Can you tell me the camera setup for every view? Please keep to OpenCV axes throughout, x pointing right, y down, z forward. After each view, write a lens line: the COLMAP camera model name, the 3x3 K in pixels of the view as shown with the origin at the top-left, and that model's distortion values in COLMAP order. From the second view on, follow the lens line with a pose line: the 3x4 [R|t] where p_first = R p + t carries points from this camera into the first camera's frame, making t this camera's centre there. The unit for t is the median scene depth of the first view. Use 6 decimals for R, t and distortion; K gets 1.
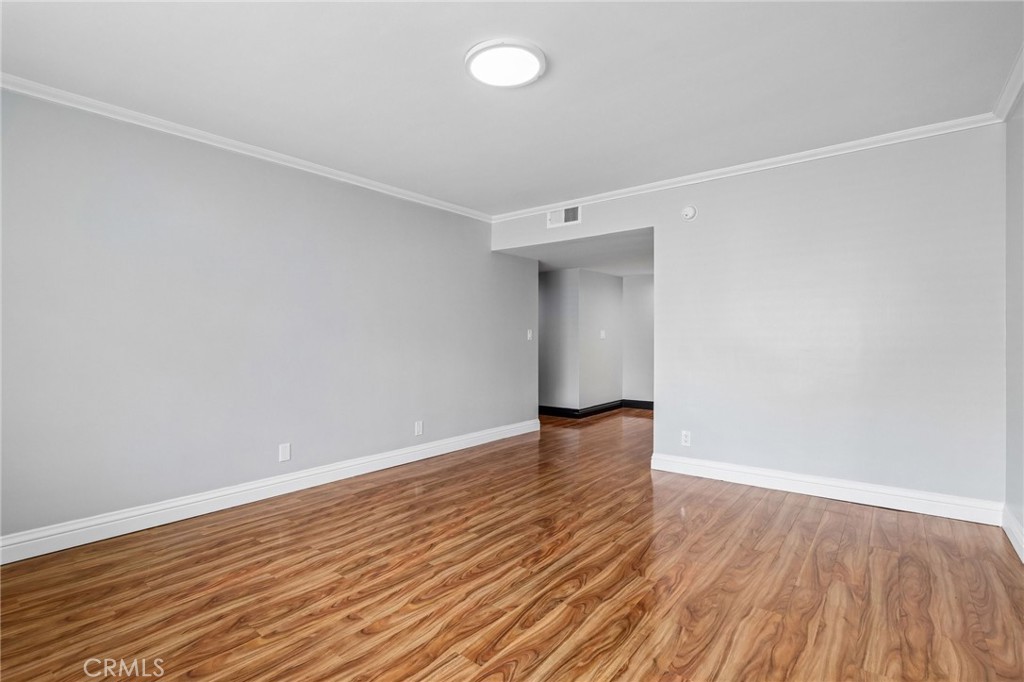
lens RADIAL K [[473.1, 0, 511.7], [0, 473.1, 340.8], [0, 0, 1]] dist [-0.003602, 0.001516]
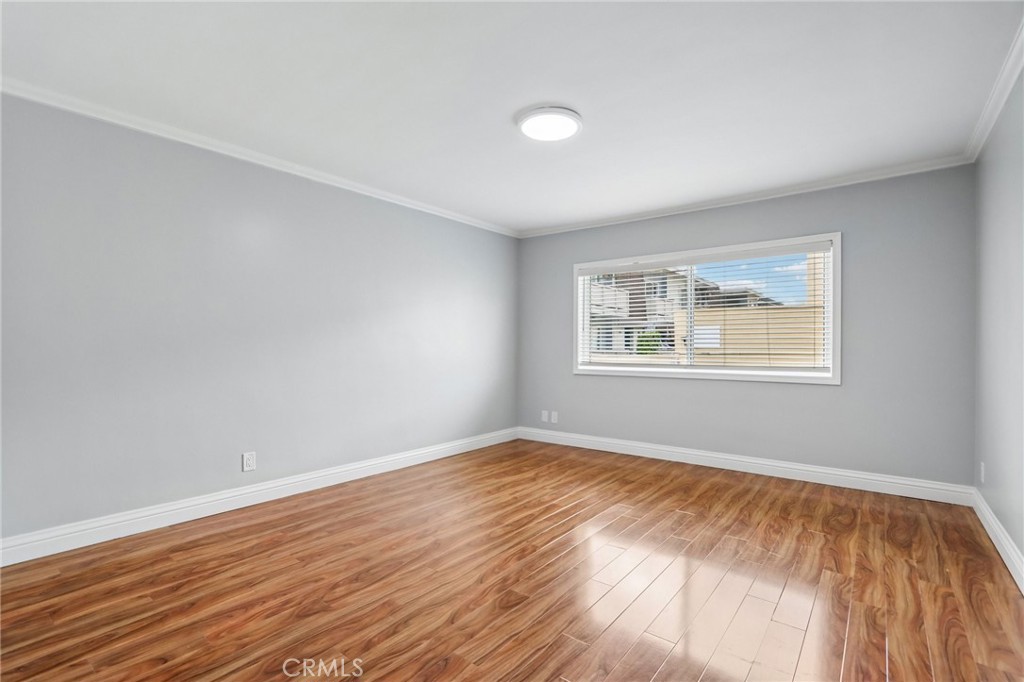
lens RADIAL K [[473.1, 0, 512.4], [0, 473.1, 343.3], [0, 0, 1]] dist [-0.003602, 0.001516]
pose [[-0.999956, 0.001734, -0.009241, 0.086284], [0.001759, 0.999995, -0.002698, -0.007715], [0.009236, -0.002714, -0.999954, 2.098536]]
